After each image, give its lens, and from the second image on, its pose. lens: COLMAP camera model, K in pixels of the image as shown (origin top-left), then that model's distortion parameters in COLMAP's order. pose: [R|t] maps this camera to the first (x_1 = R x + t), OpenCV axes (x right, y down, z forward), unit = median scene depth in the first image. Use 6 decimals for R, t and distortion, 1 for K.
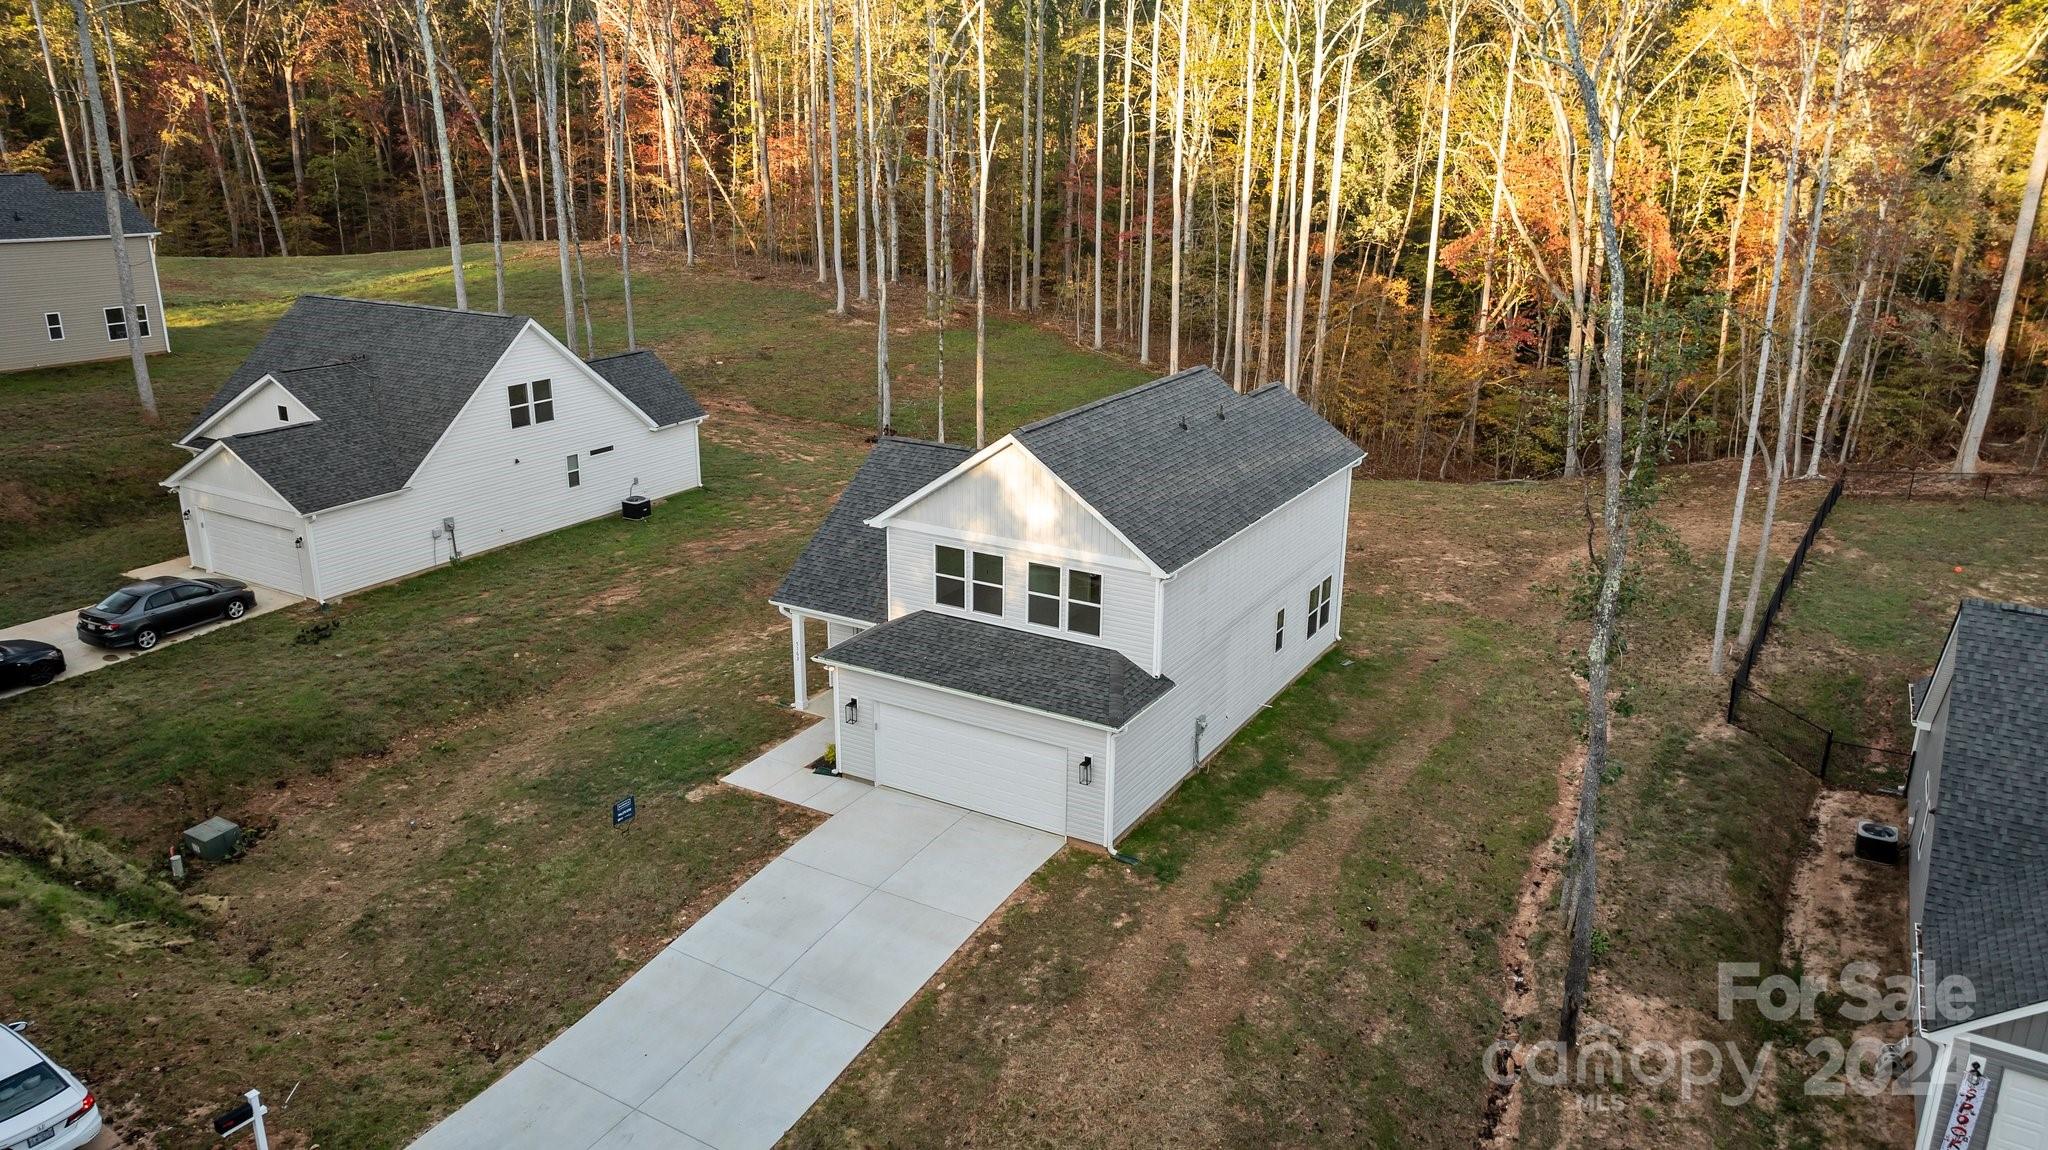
lens RADIAL K [[1415.5, 0, 1024.0], [0, 1415.5, 575.0], [0, 0, 1]] dist [-0.013104, -0.001724]
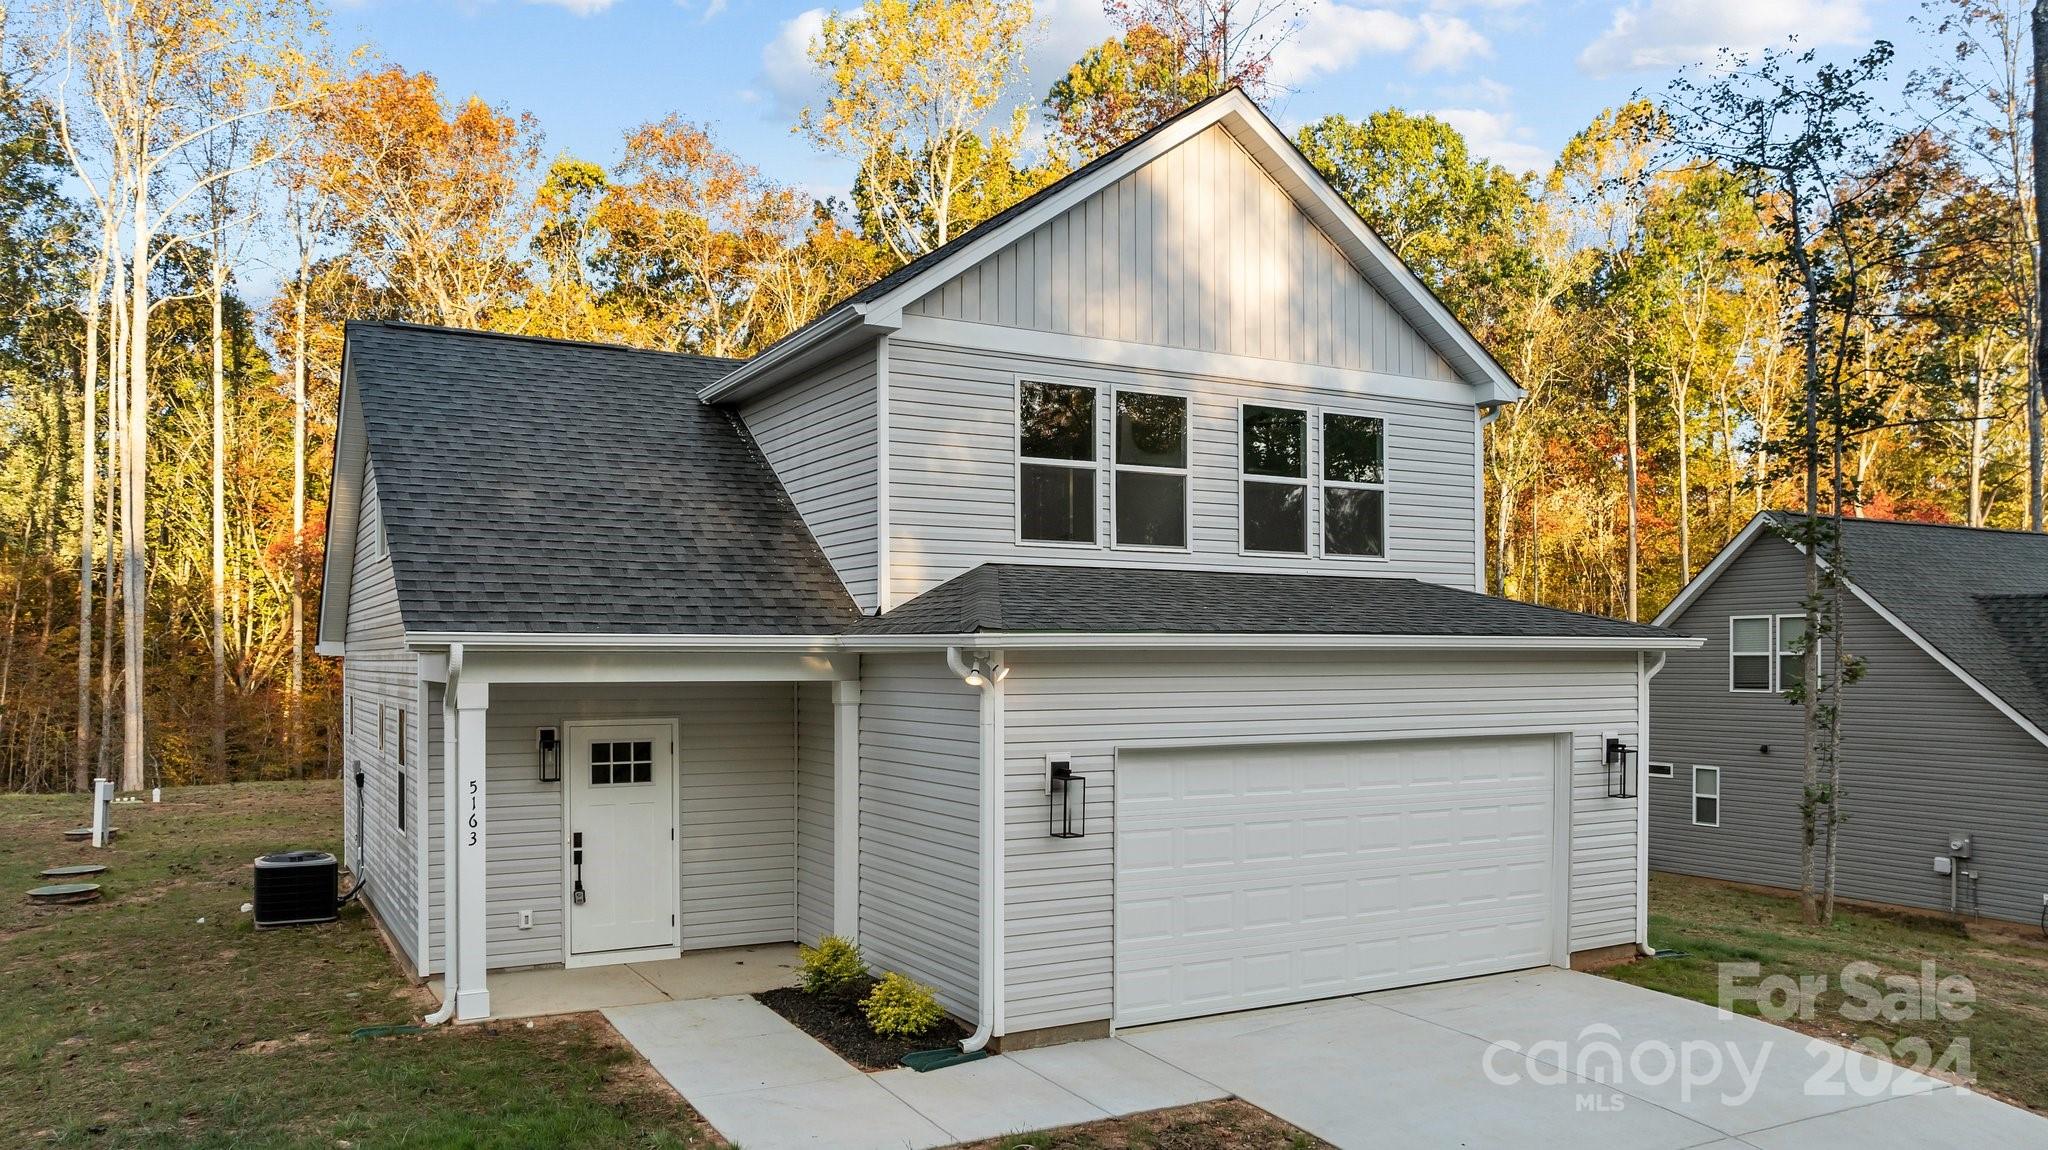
lens RADIAL K [[1471.2, 0, 1027.4], [0, 1471.2, 684.2], [0, 0, 1]] dist [-0.031477, 0.038512]
pose [[0.509361, -0.025197, 0.860184, -0.415210], [0.266354, 0.955103, -0.129745, 0.112131], [-0.818295, 0.295201, 0.493203, 0.834516]]
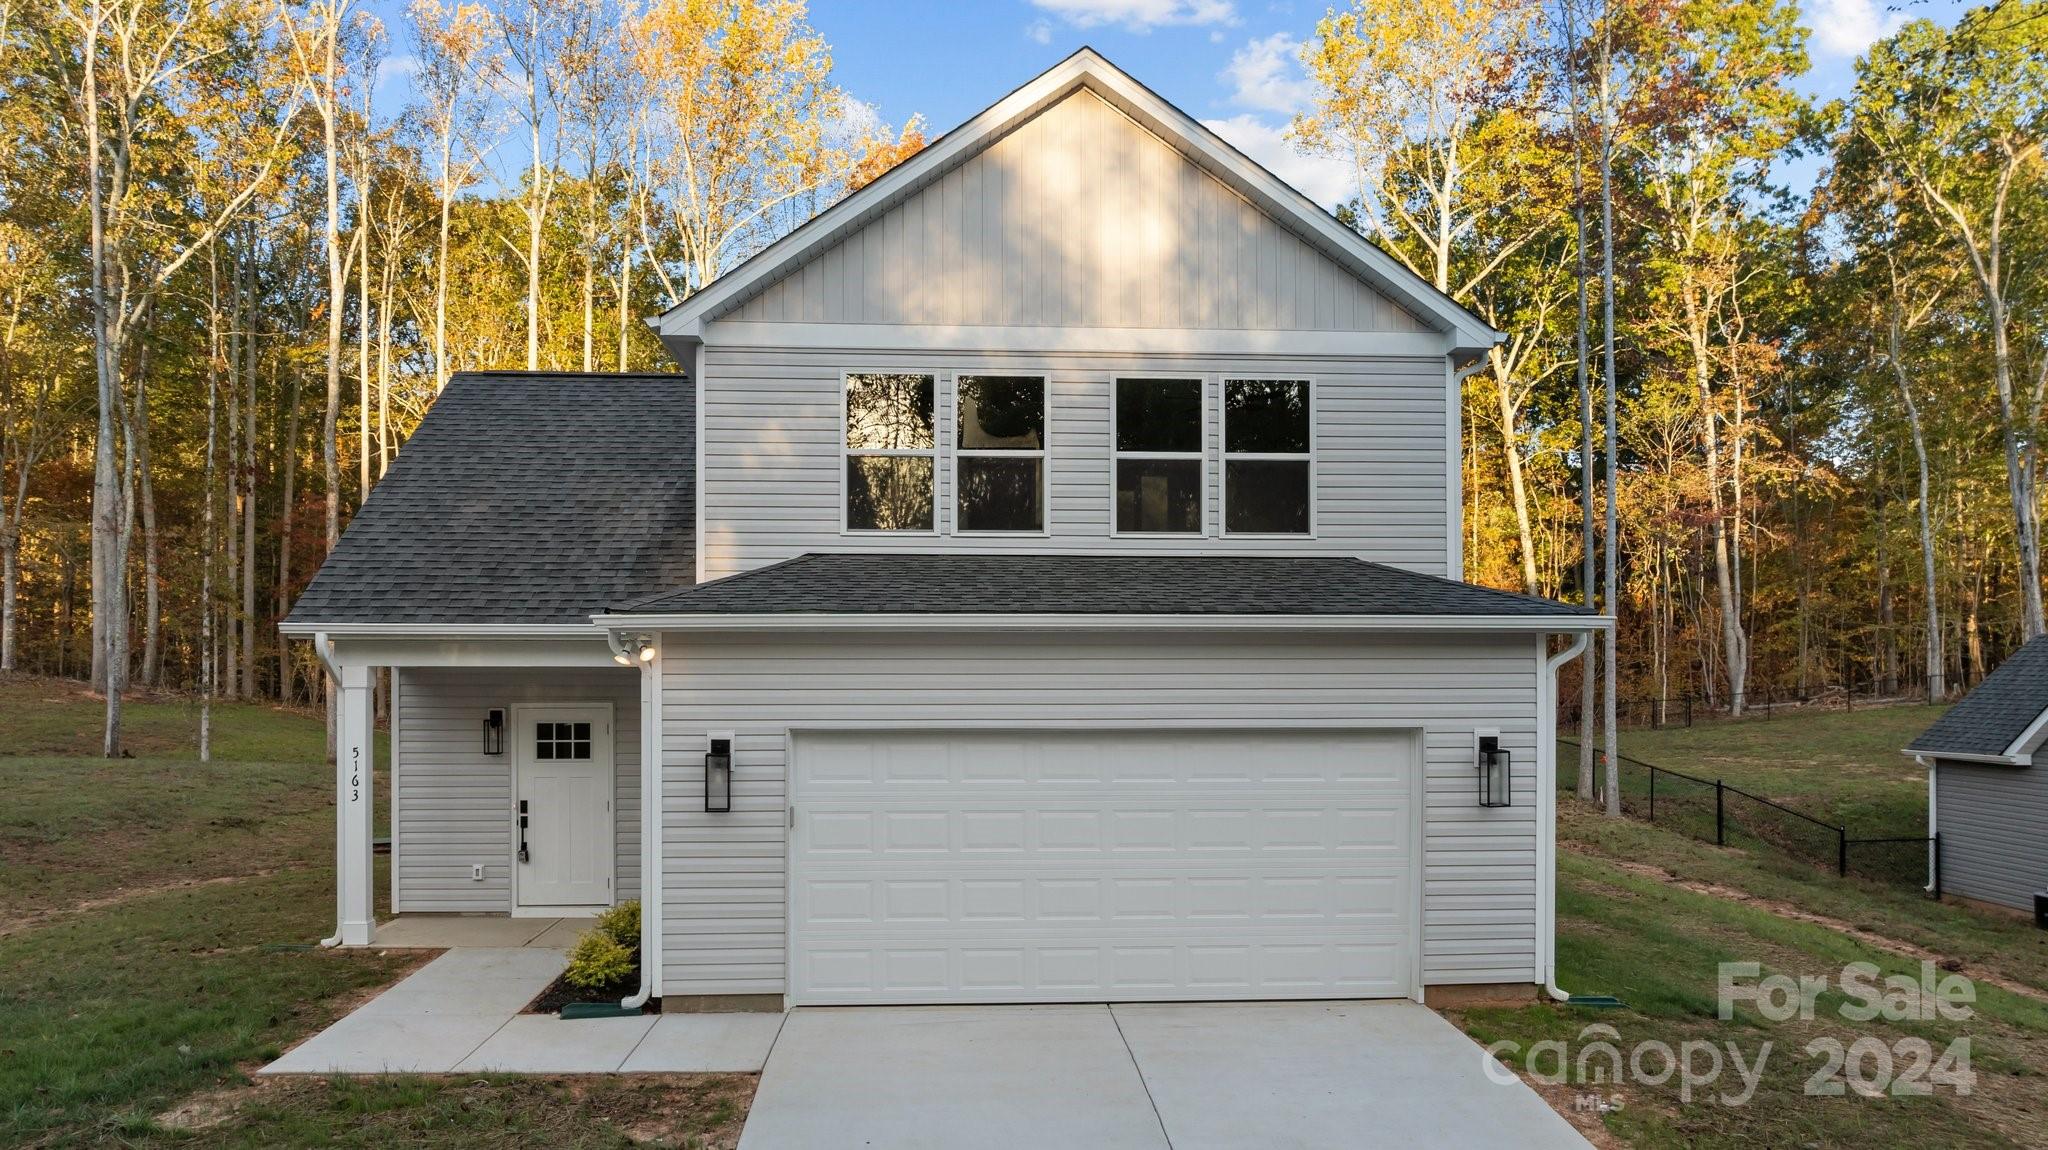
lens RADIAL K [[1470.3, 0, 1030.5], [0, 1470.3, 716.4], [0, 0, 1]] dist [-0.009291, -0.000882]
pose [[0.830357, -0.024169, 0.556708, -0.254130], [0.176299, 0.959133, -0.221318, 0.172837], [-0.528608, 0.281920, 0.800684, 0.678574]]
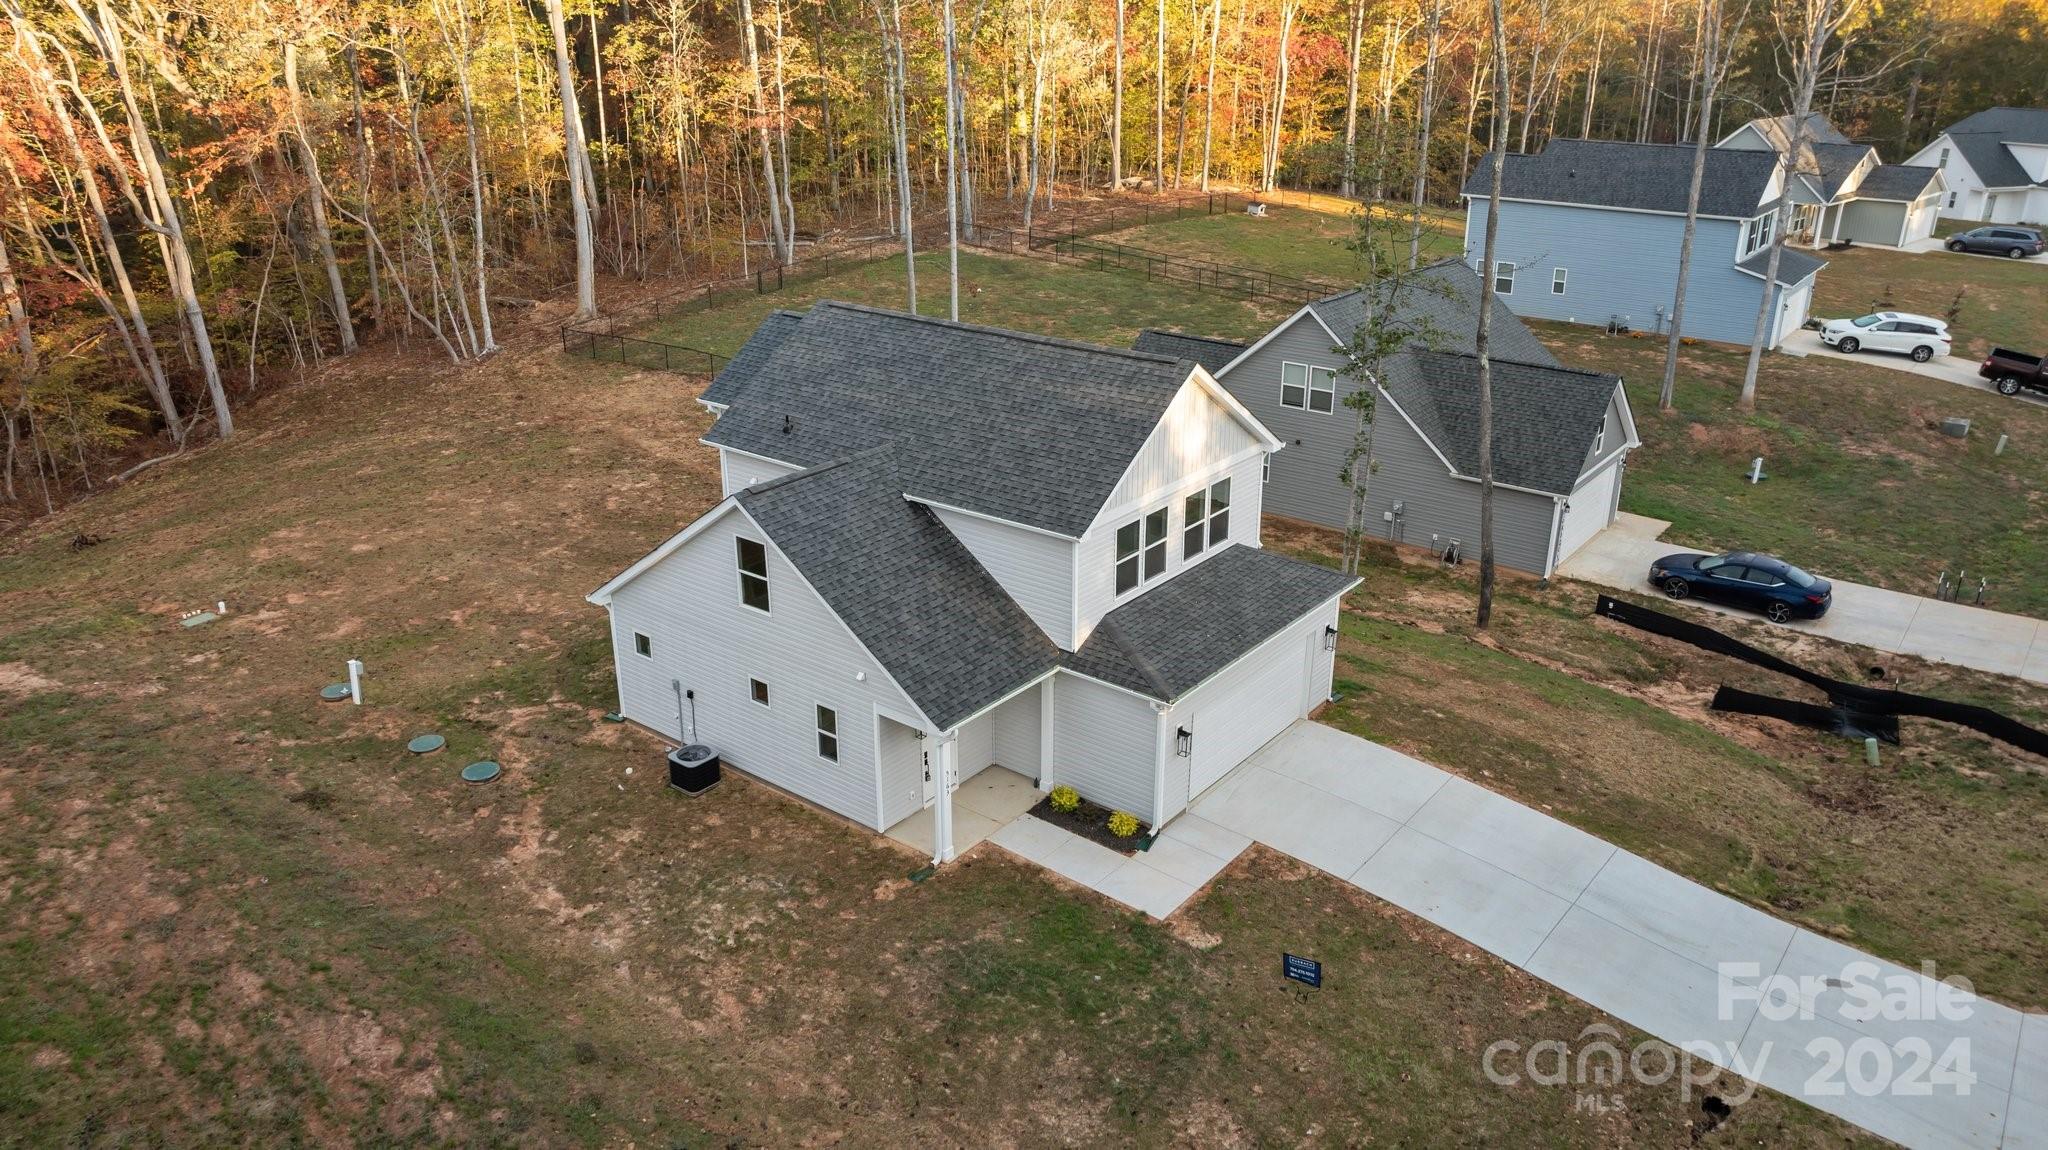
lens RADIAL K [[1415.5, 0, 1024.0], [0, 1415.5, 575.0], [0, 0, 1]] dist [-0.013104, -0.001724]
pose [[0.140336, -0.375966, 0.915945, -0.861766], [0.302746, 0.897086, 0.321839, -0.288413], [-0.942683, 0.232133, 0.239716, 0.867527]]
